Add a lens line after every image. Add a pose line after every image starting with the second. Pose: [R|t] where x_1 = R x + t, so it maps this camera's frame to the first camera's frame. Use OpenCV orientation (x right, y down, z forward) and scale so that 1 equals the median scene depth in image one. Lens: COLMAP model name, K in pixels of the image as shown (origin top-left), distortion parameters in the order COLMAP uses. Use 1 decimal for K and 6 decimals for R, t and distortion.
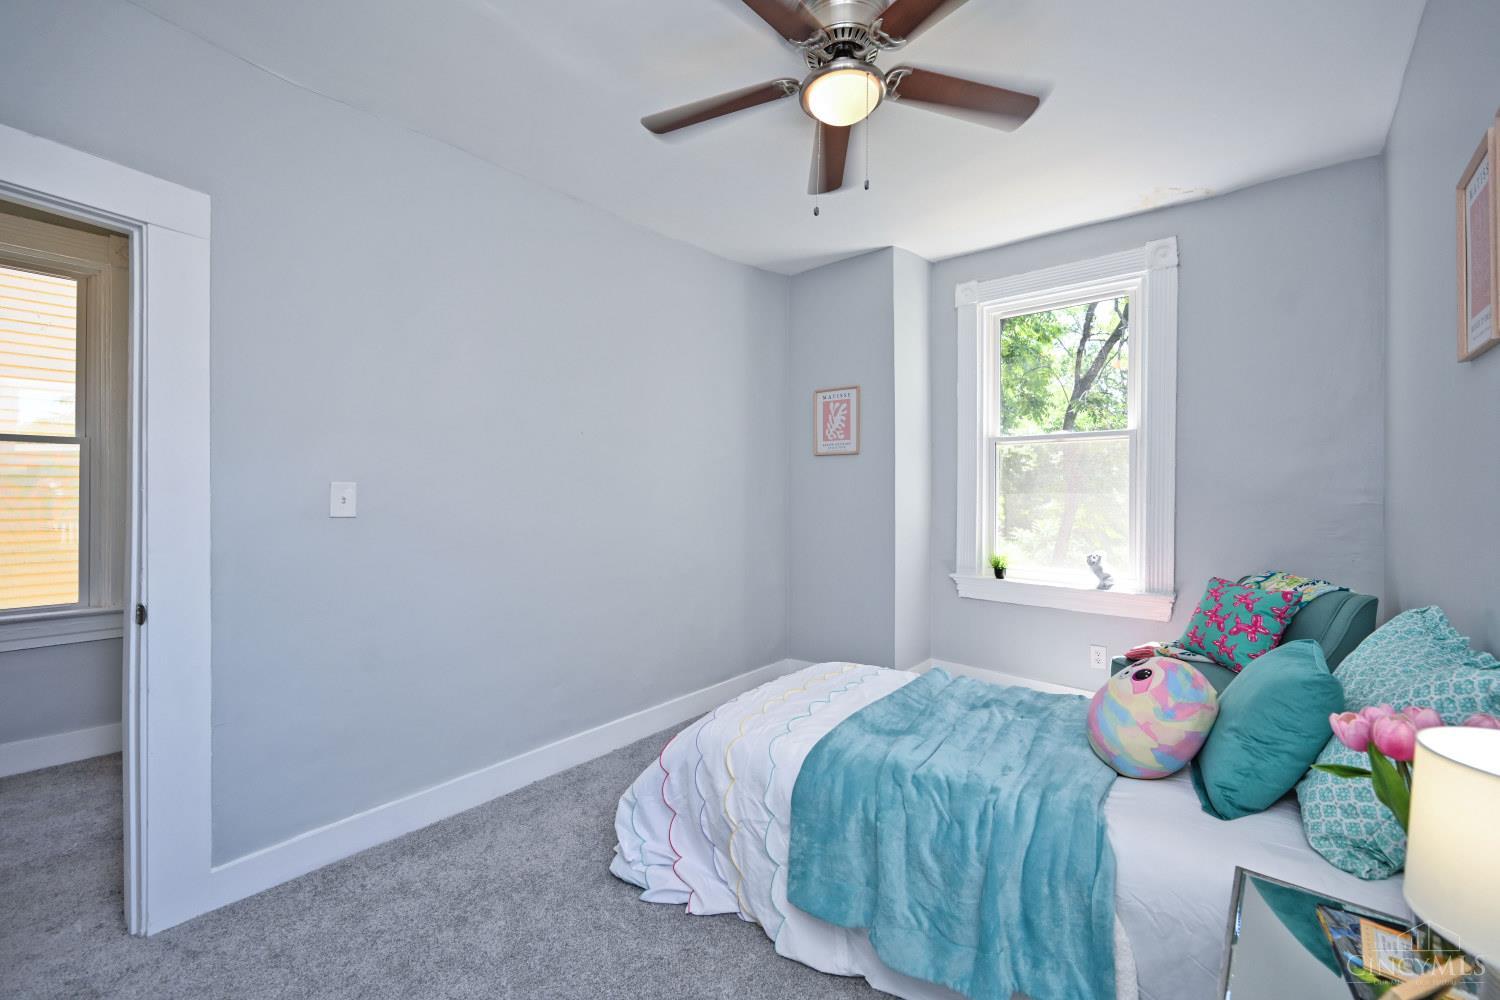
lens RADIAL K [[595.3, 0, 745.3], [0, 595.3, 498.7], [0, 0, 1]] dist [0.000408, 0.000173]
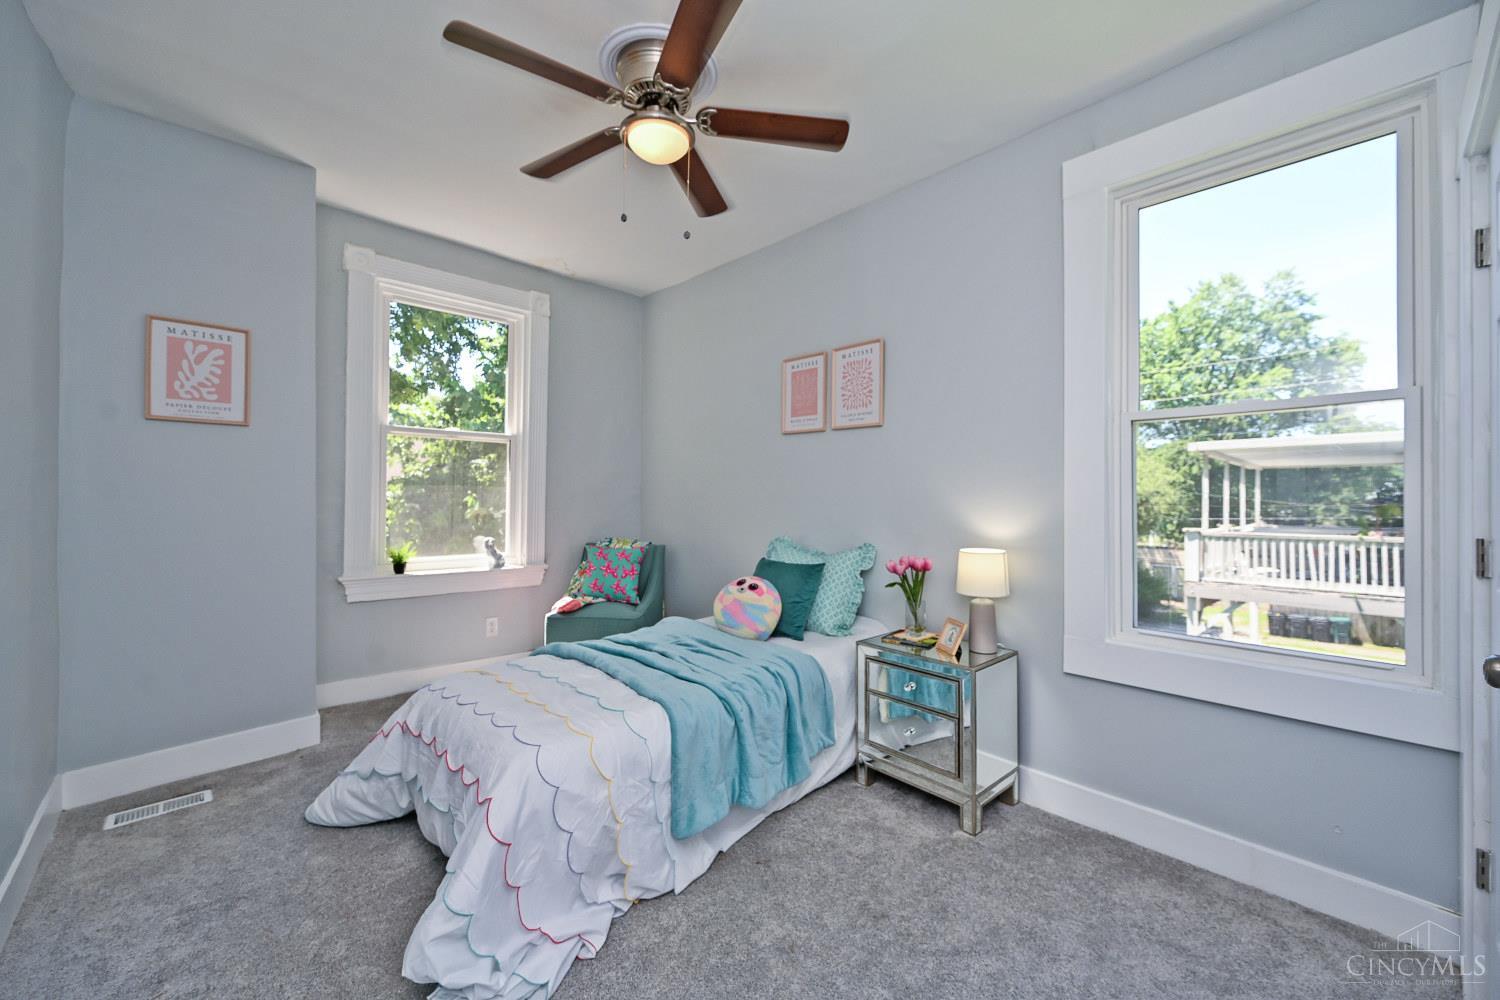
lens RADIAL K [[595.3, 0, 745.3], [0, 595.3, 498.7], [0, 0, 1]] dist [0.000408, 0.000173]
pose [[0.130405, -0.003718, 0.991454, -0.434788], [0.001307, 0.999993, 0.003578, 0.010172], [-0.991460, 0.000829, 0.130409, 0.311214]]
